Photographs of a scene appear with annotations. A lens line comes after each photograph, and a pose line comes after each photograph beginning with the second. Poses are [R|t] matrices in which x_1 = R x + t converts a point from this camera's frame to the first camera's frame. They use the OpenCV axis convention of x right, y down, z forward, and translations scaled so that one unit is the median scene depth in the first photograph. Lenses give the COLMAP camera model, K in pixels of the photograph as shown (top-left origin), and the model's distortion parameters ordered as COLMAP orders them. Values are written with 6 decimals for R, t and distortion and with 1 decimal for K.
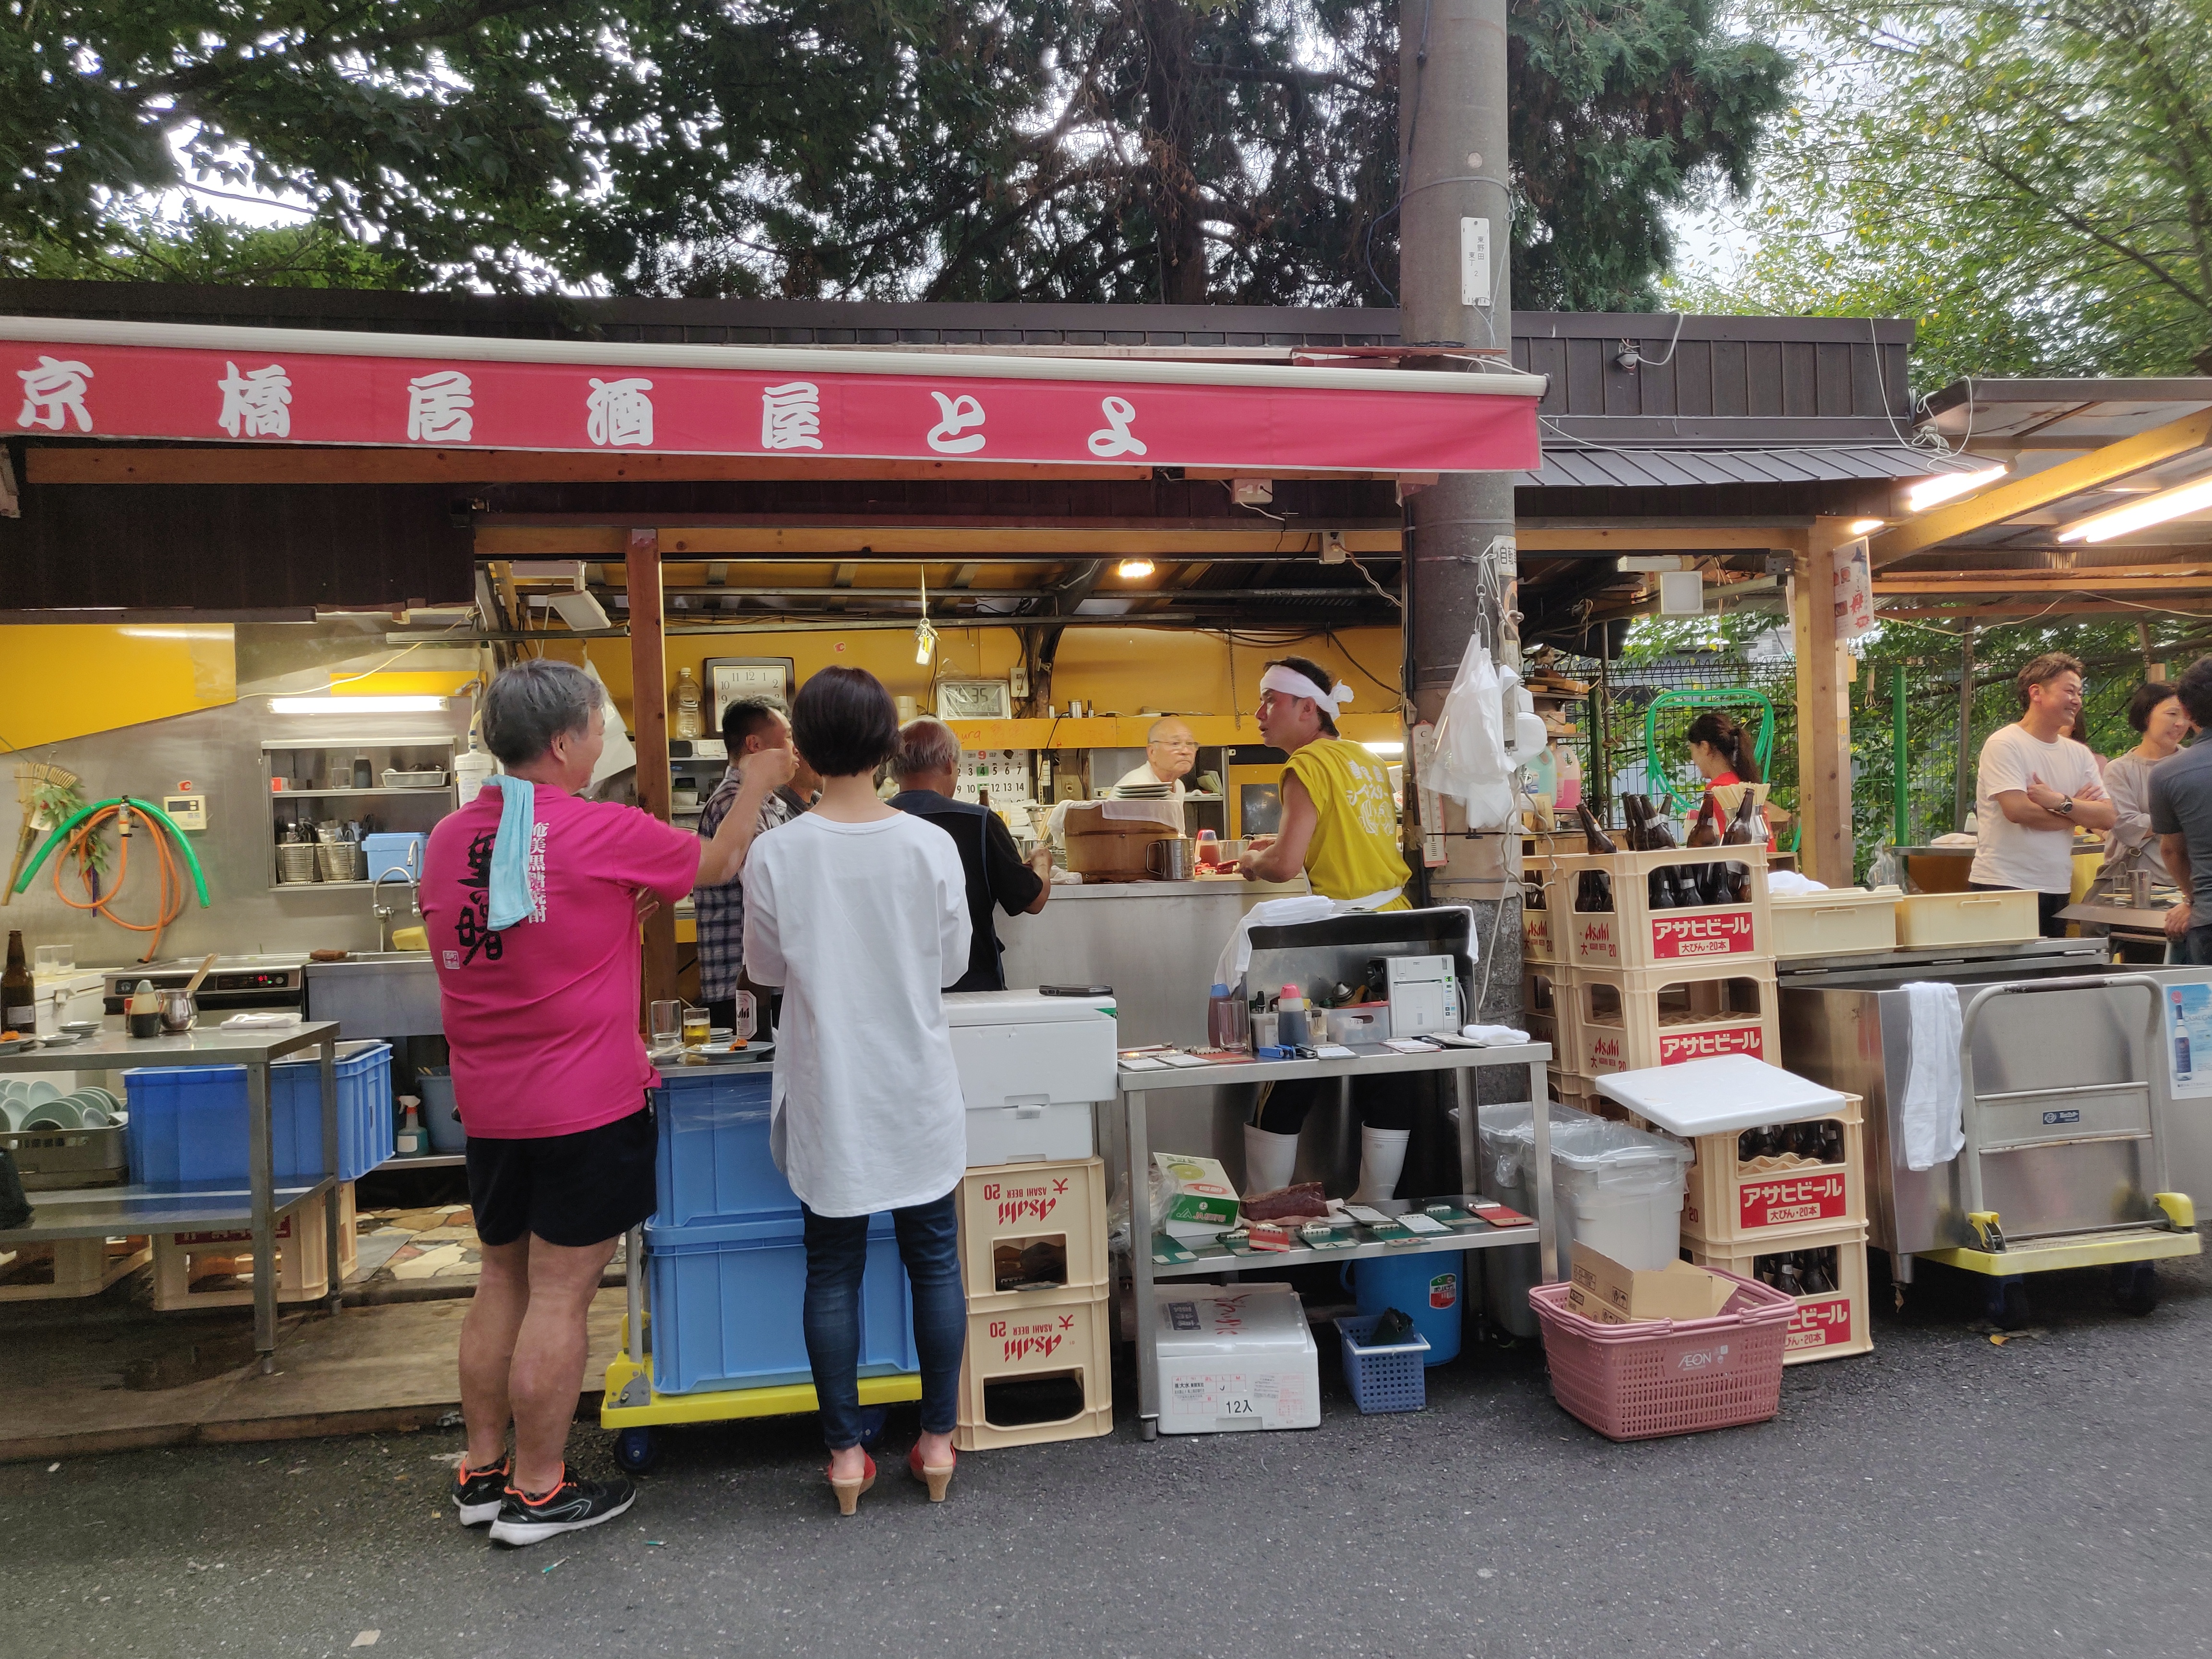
lens RADIAL K [[1745.5, 0, 1187.8], [0, 1745.5, 848.7], [0, 0, 1]] dist [-0.021969, 0.073070]
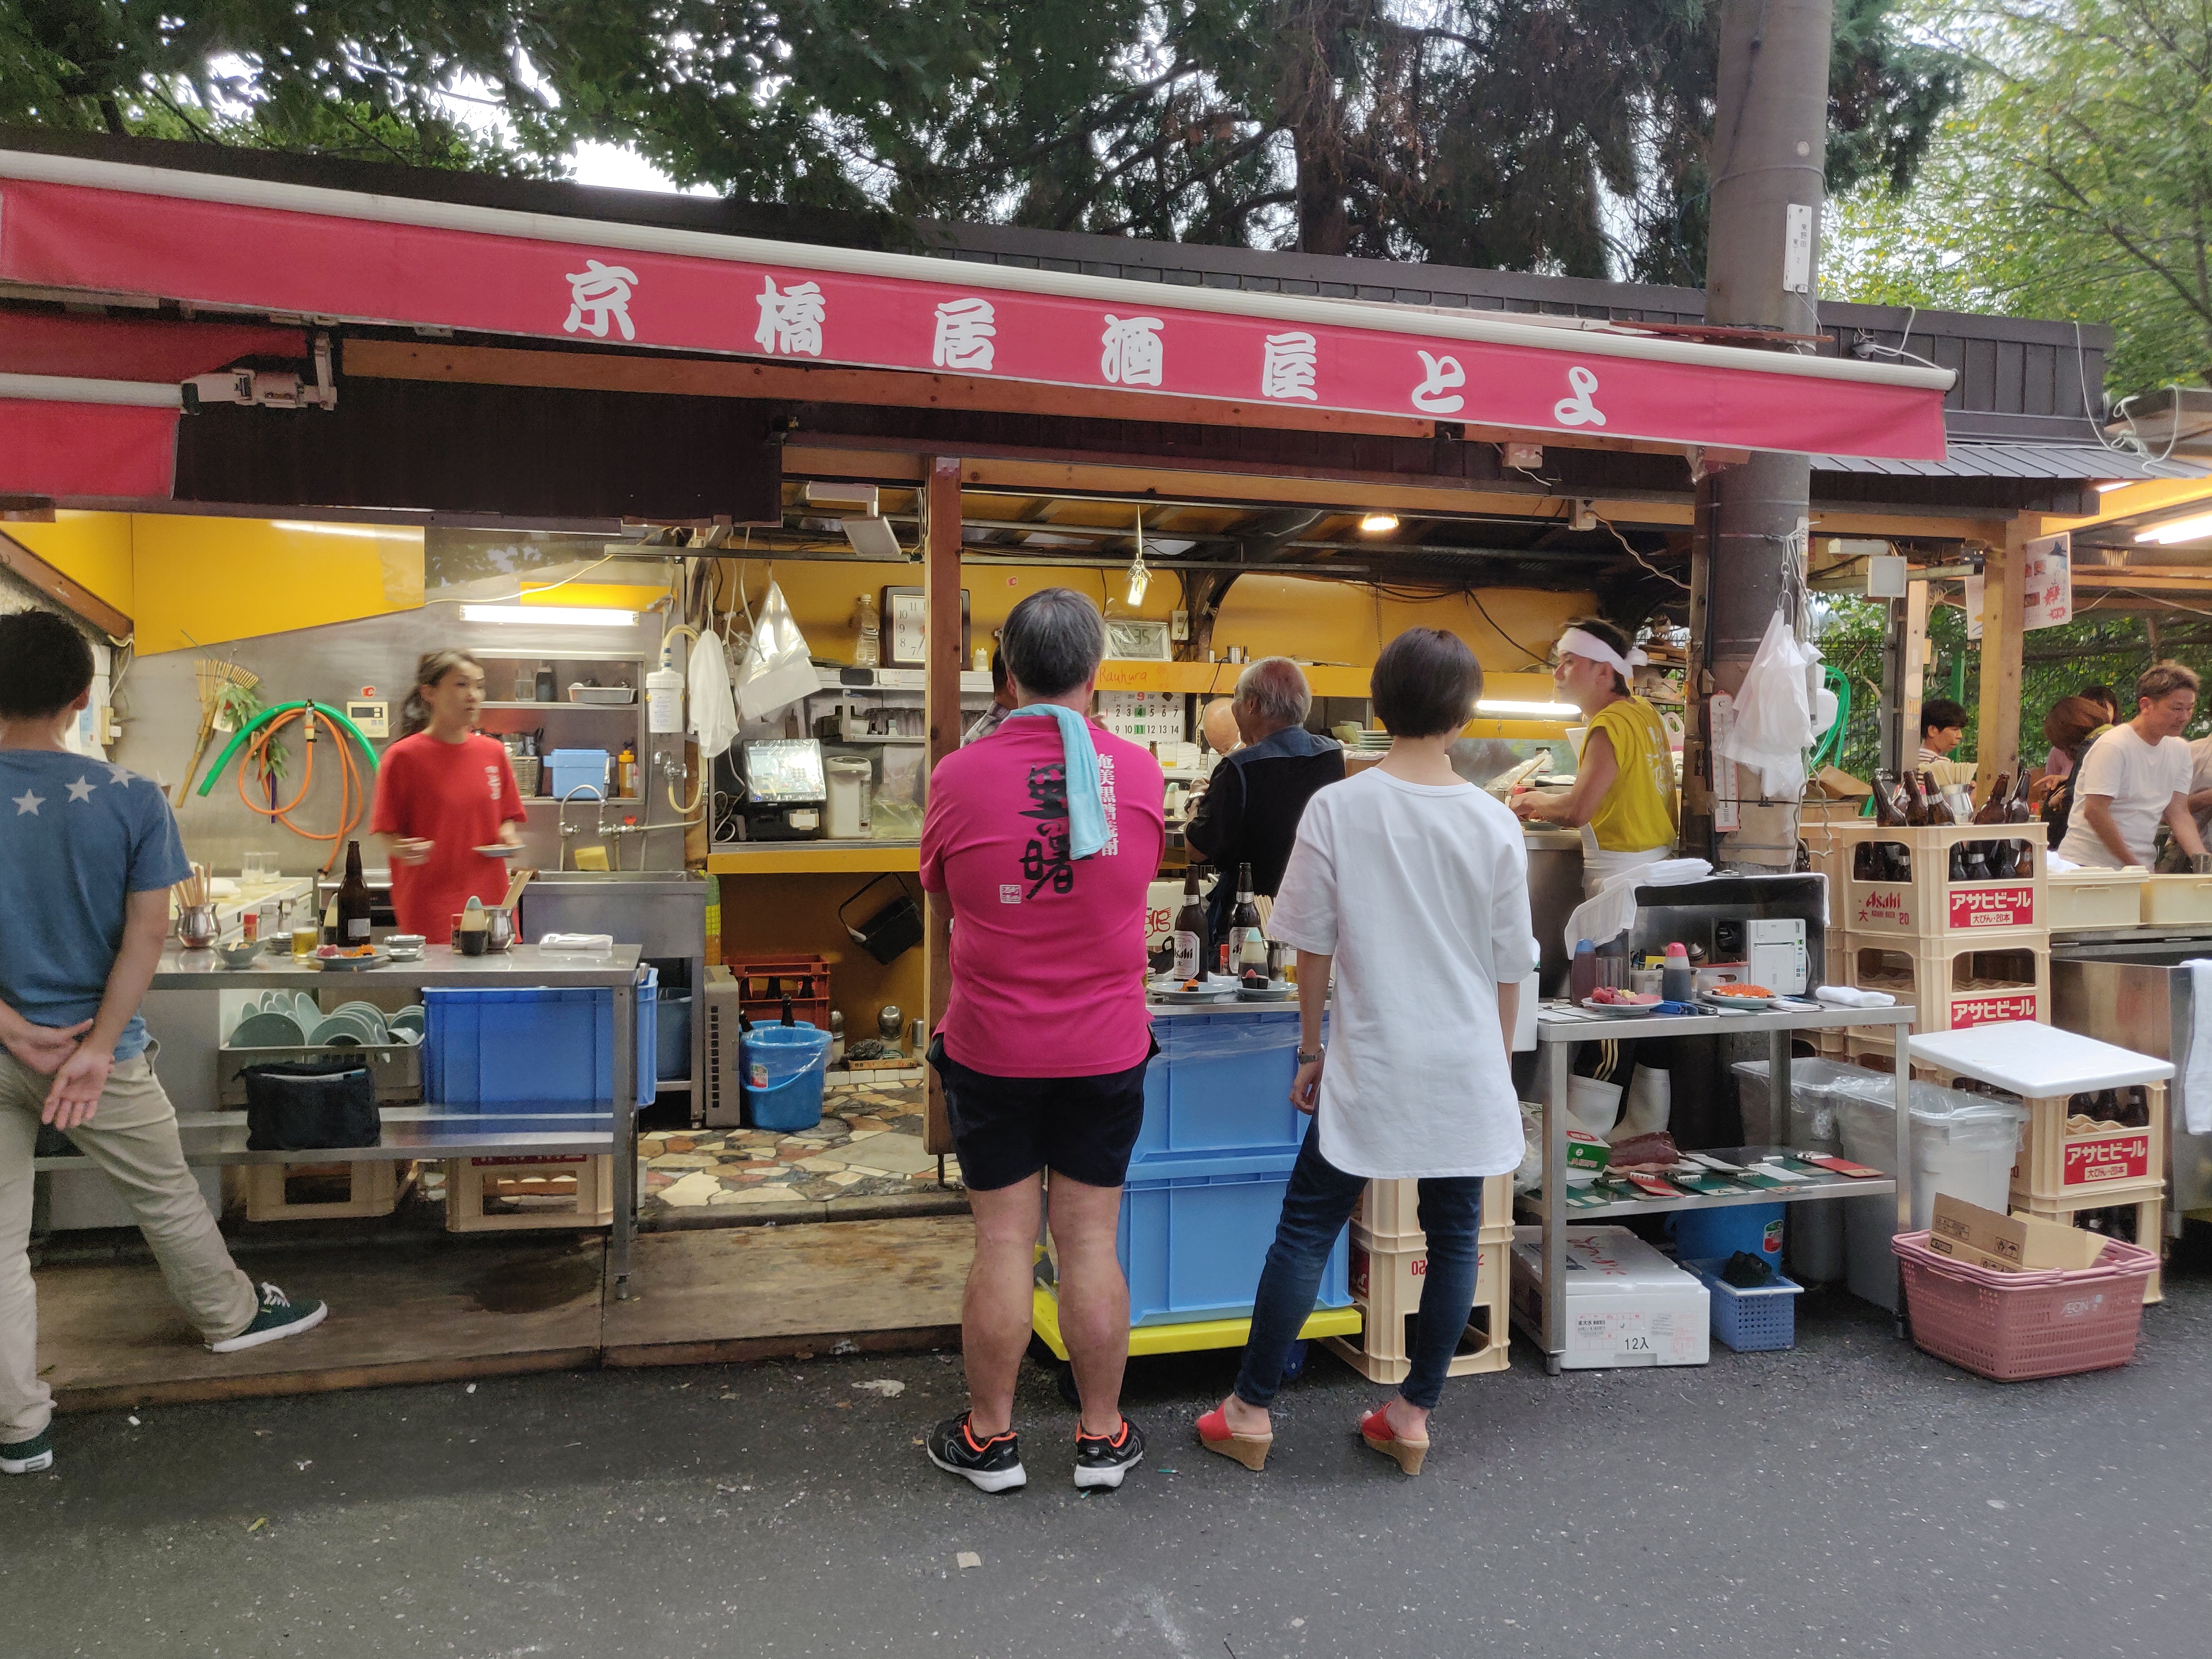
lens RADIAL K [[1745.5, 0, 1116.0], [0, 1745.5, 840.0], [0, 0, 1]] dist [-0.021969, 0.073070]
pose [[0.994069, 0.039078, 0.101488, -0.331539], [-0.042321, 0.998654, 0.029993, -0.000534], [-0.100179, -0.034110, 0.994385, 0.000200]]
